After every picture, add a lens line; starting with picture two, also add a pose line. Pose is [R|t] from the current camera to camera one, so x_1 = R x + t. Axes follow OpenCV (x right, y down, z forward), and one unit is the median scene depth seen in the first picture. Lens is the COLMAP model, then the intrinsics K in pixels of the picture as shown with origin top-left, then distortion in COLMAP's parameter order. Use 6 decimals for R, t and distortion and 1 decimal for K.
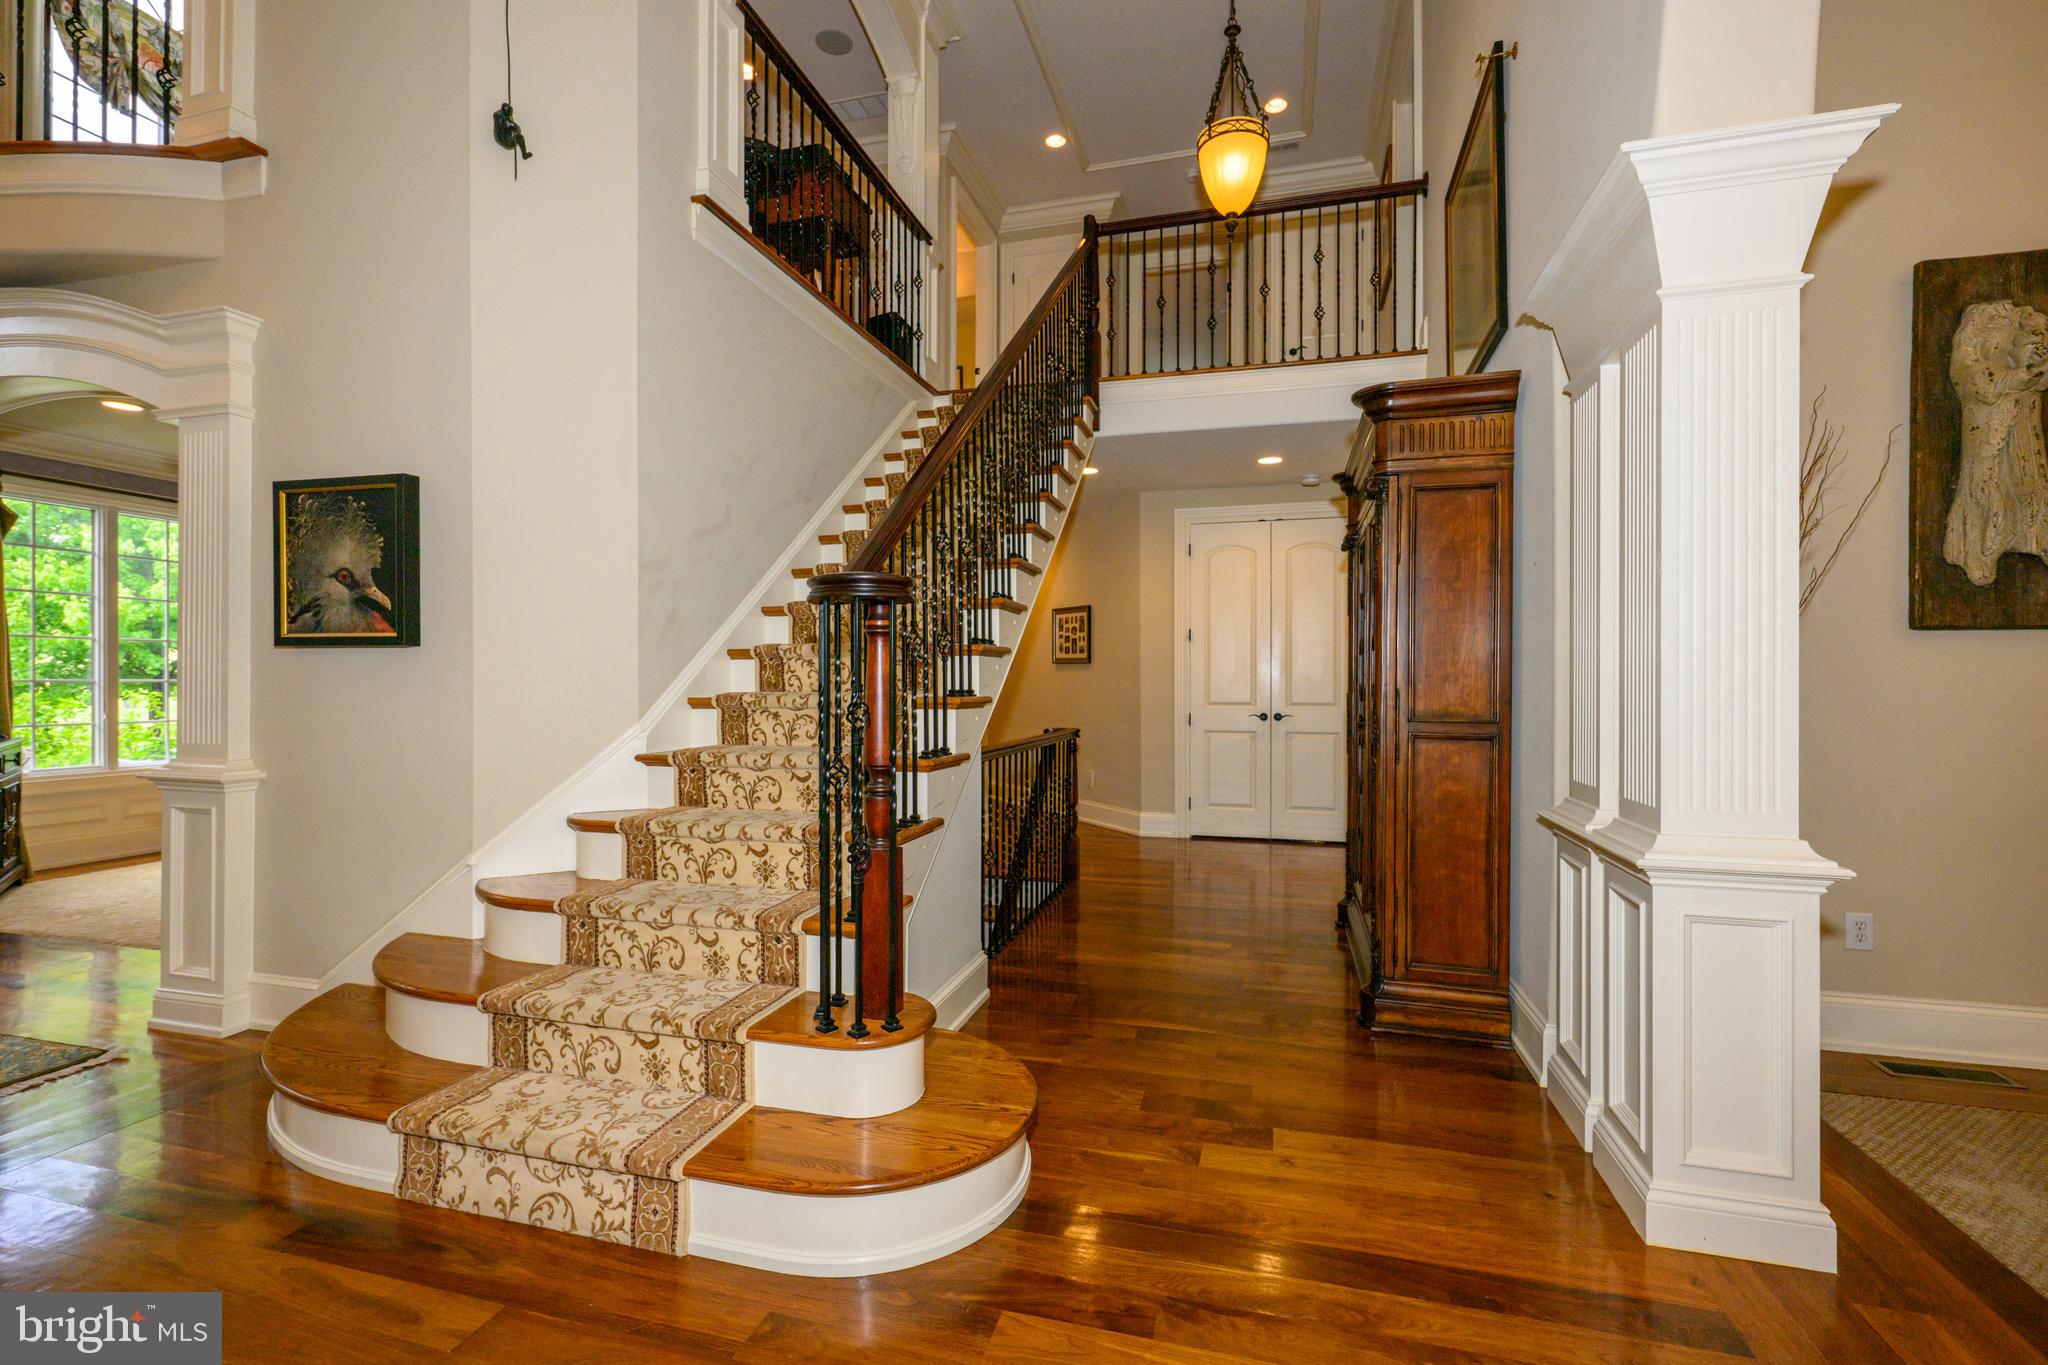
lens RADIAL K [[914.2, 0, 1023.1], [0, 914.2, 684.0], [0, 0, 1]] dist [-0.002482, 0.001994]
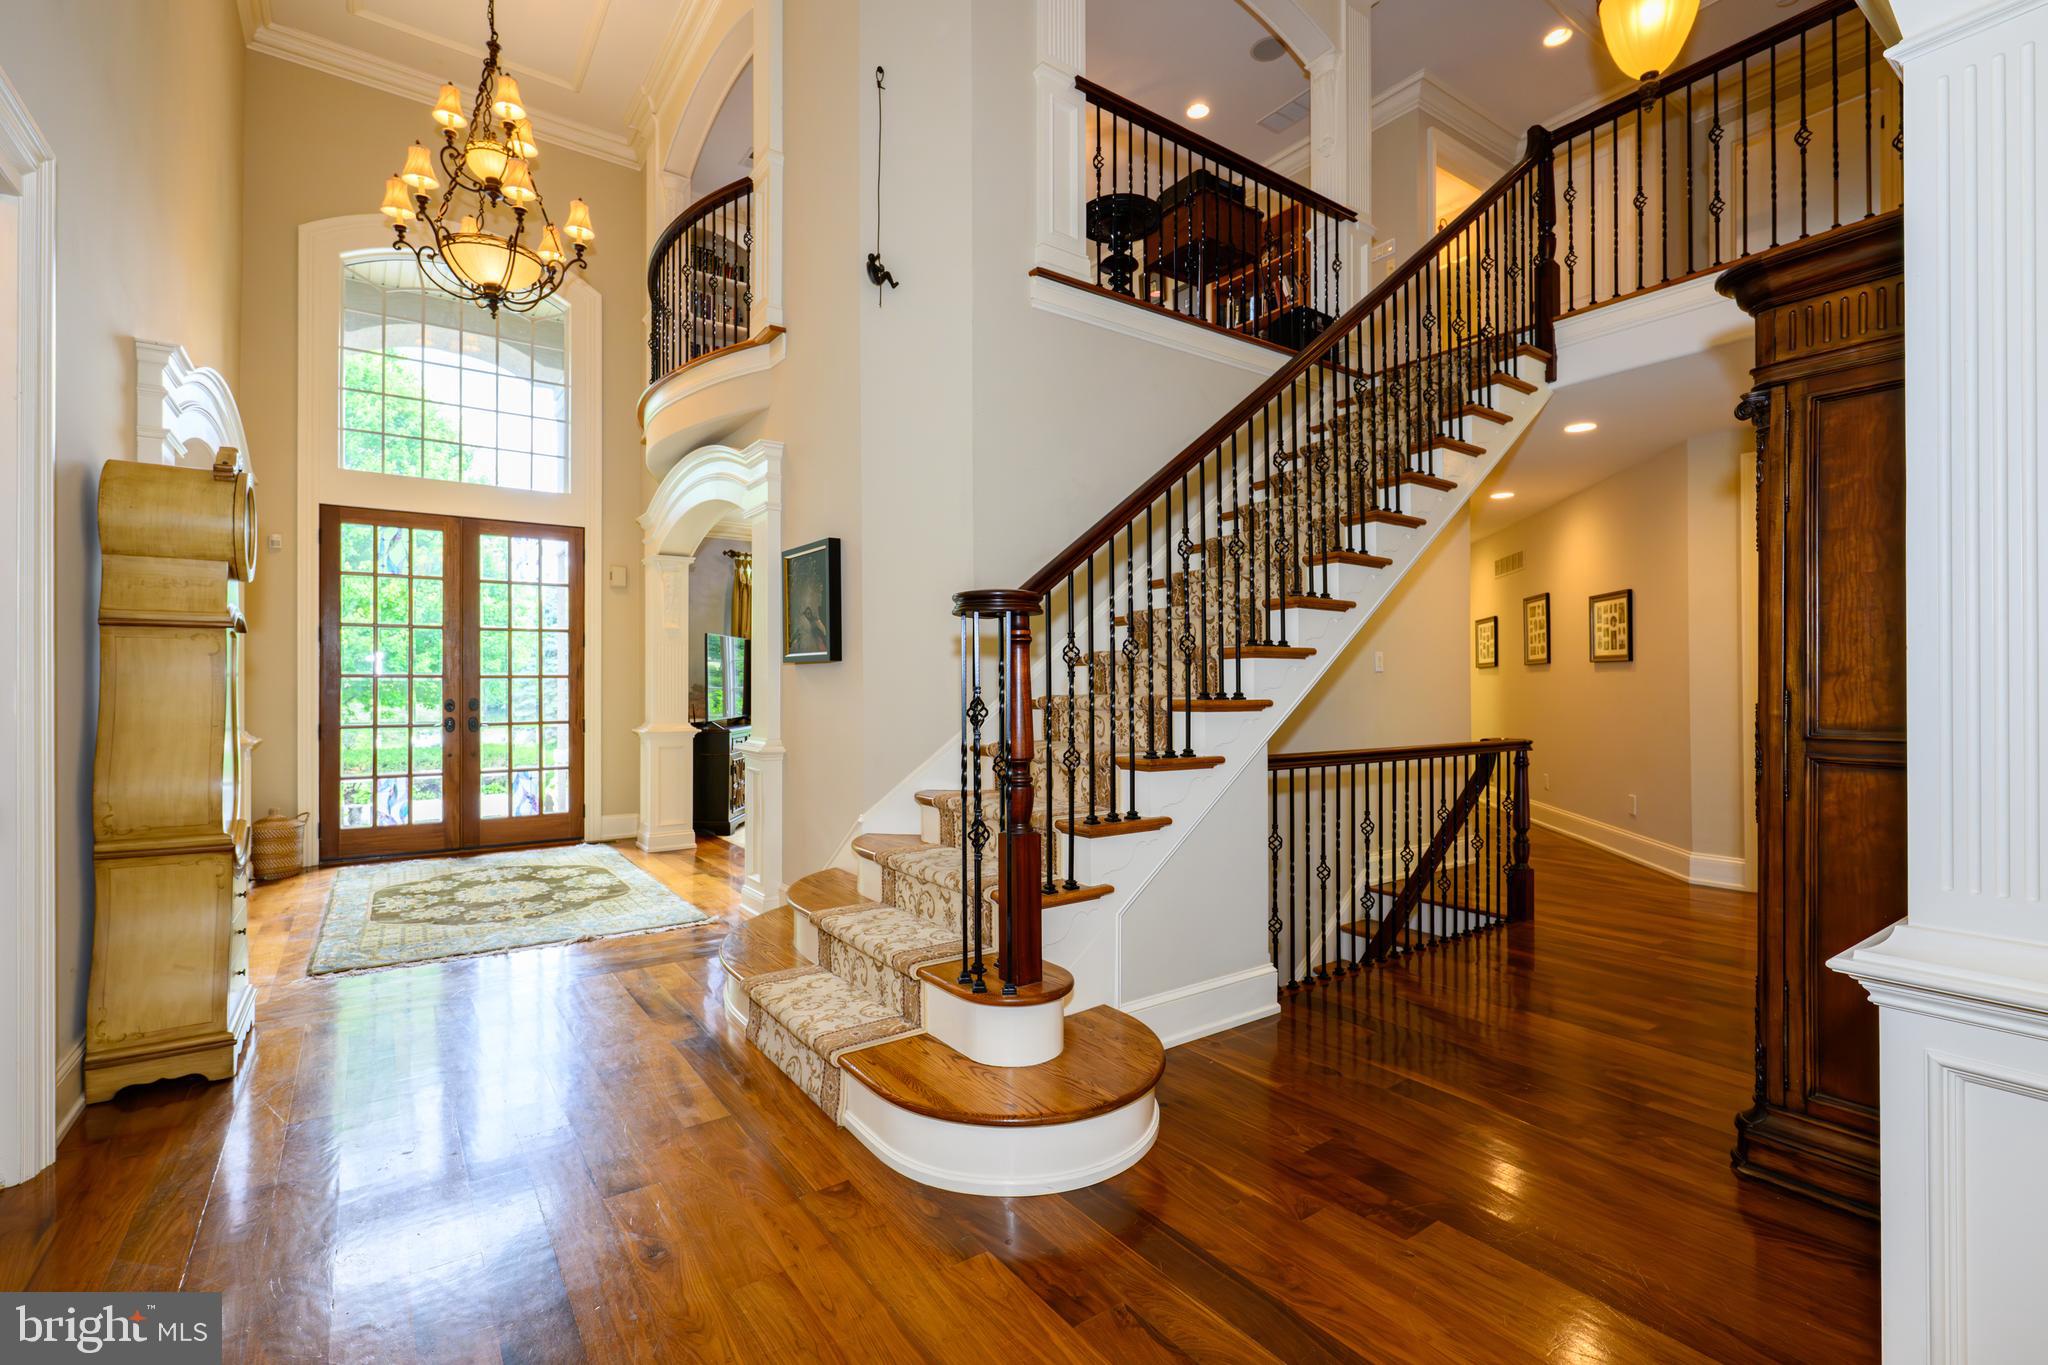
lens RADIAL K [[914.2, 0, 1021.1], [0, 914.2, 687.8], [0, 0, 1]] dist [-0.002482, 0.001994]
pose [[0.774742, -0.003547, -0.632268, 0.403668], [0.002726, 0.999994, -0.002269, 0.002700], [0.632272, 0.000034, 0.774747, 0.093835]]
